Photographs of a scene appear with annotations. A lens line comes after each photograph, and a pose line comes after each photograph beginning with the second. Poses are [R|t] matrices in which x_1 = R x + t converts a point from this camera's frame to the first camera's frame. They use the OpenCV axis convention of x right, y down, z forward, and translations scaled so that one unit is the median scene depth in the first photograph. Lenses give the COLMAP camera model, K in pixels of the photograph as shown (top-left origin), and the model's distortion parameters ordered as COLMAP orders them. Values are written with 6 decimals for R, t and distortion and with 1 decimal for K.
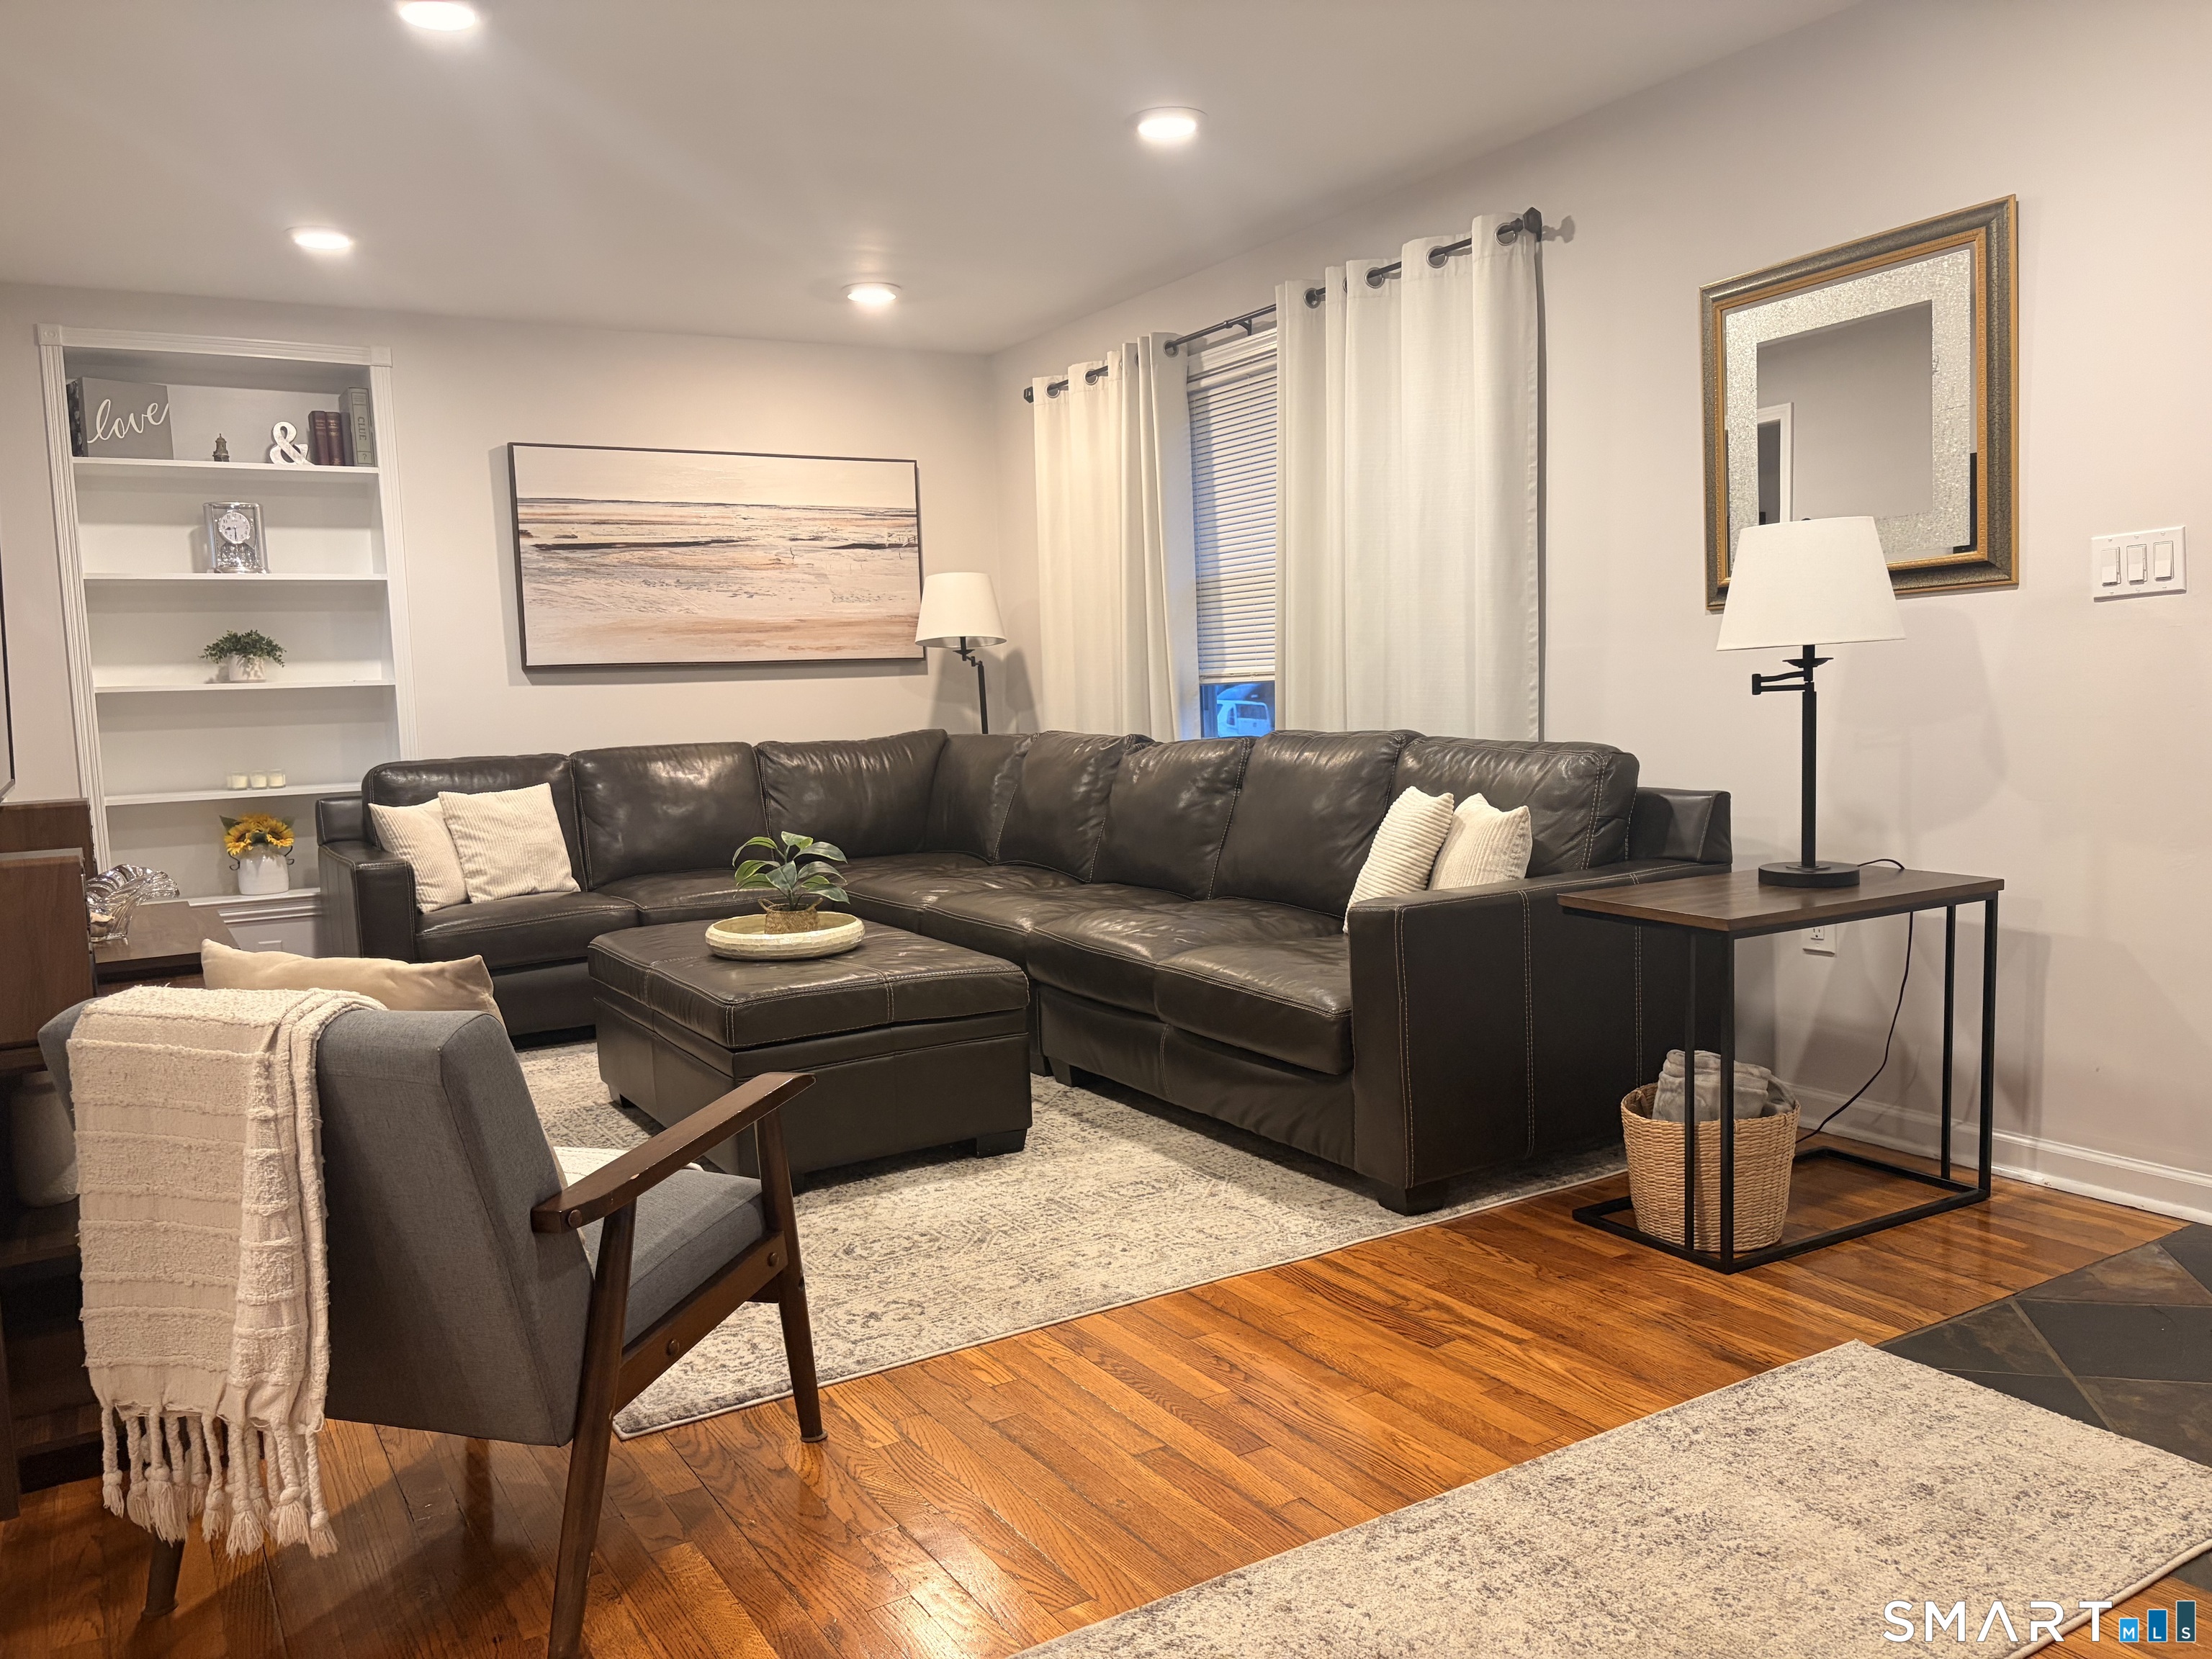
lens RADIAL K [[1649.3, 0, 1106.0], [0, 1649.3, 829.5], [0, 0, 1]] dist [-0.000491, 0.000798]
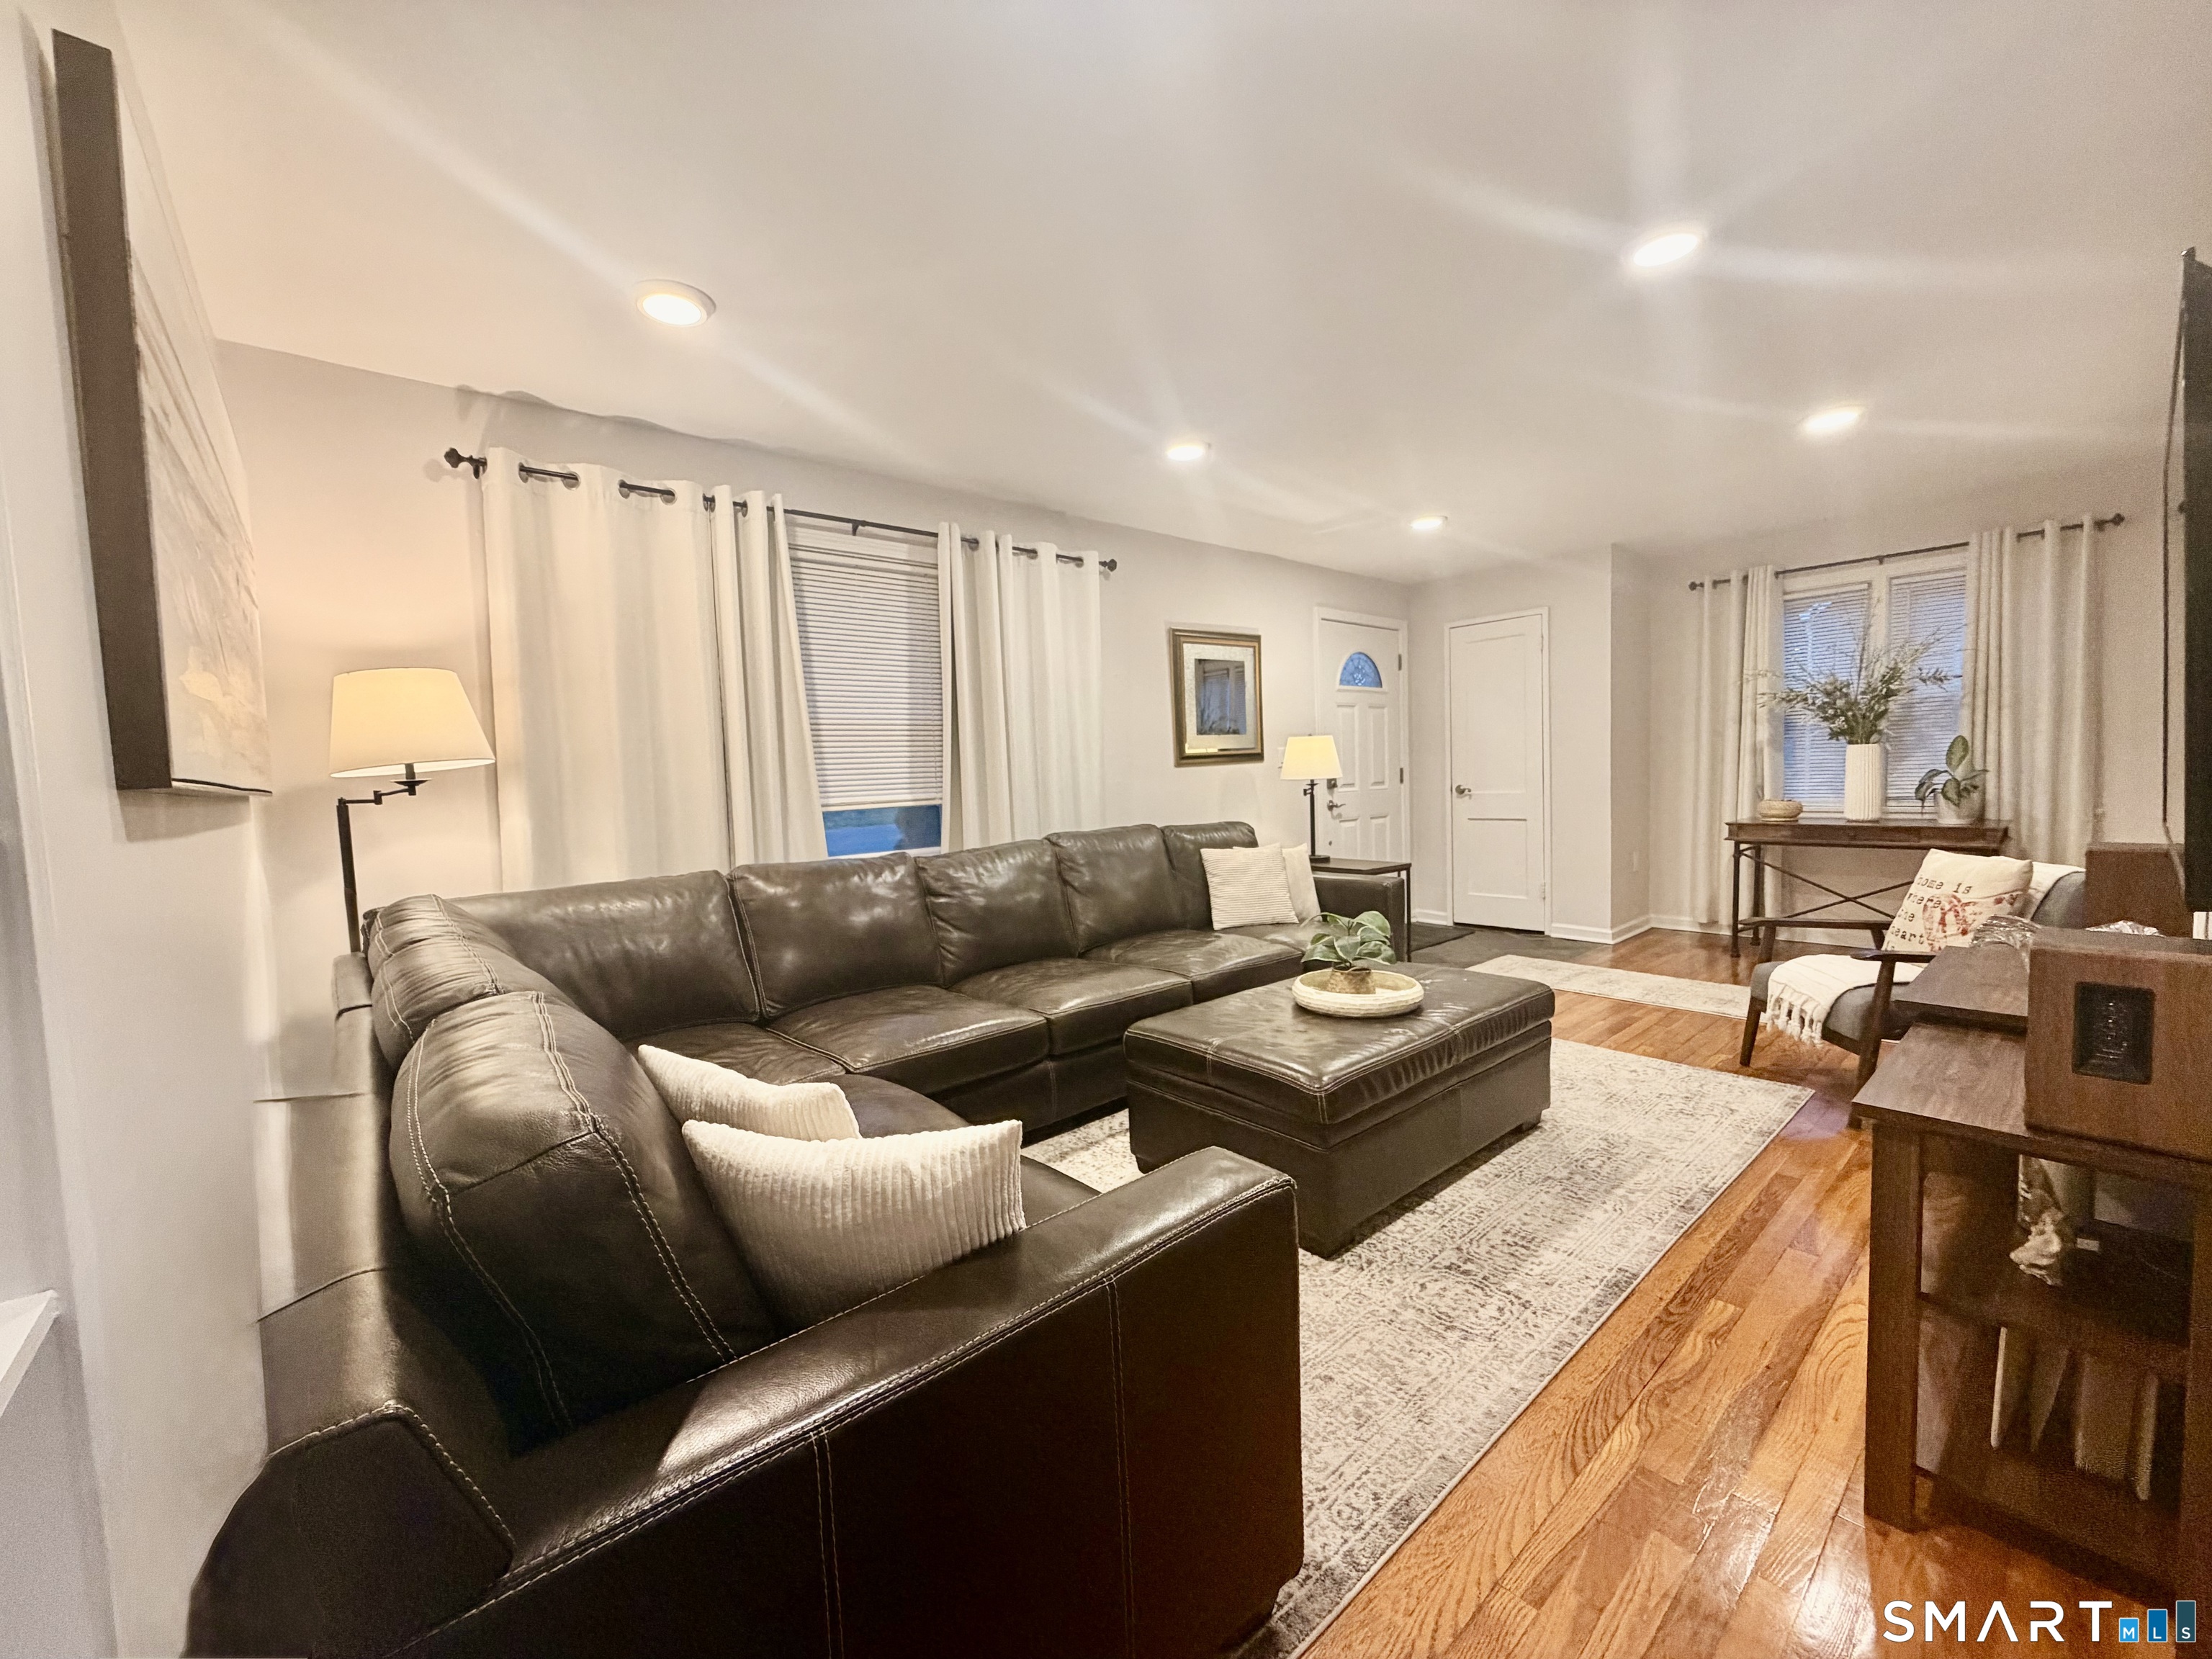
lens RADIAL K [[888.4, 0, 1111.3], [0, 888.4, 855.5], [0, 0, 1]] dist [-0.000755, -0.000028]
pose [[-0.161650, -0.027751, 0.986458, -0.889550], [0.151987, 0.986978, 0.052671, -0.101836], [-0.975074, 0.158443, -0.155327, 1.399966]]
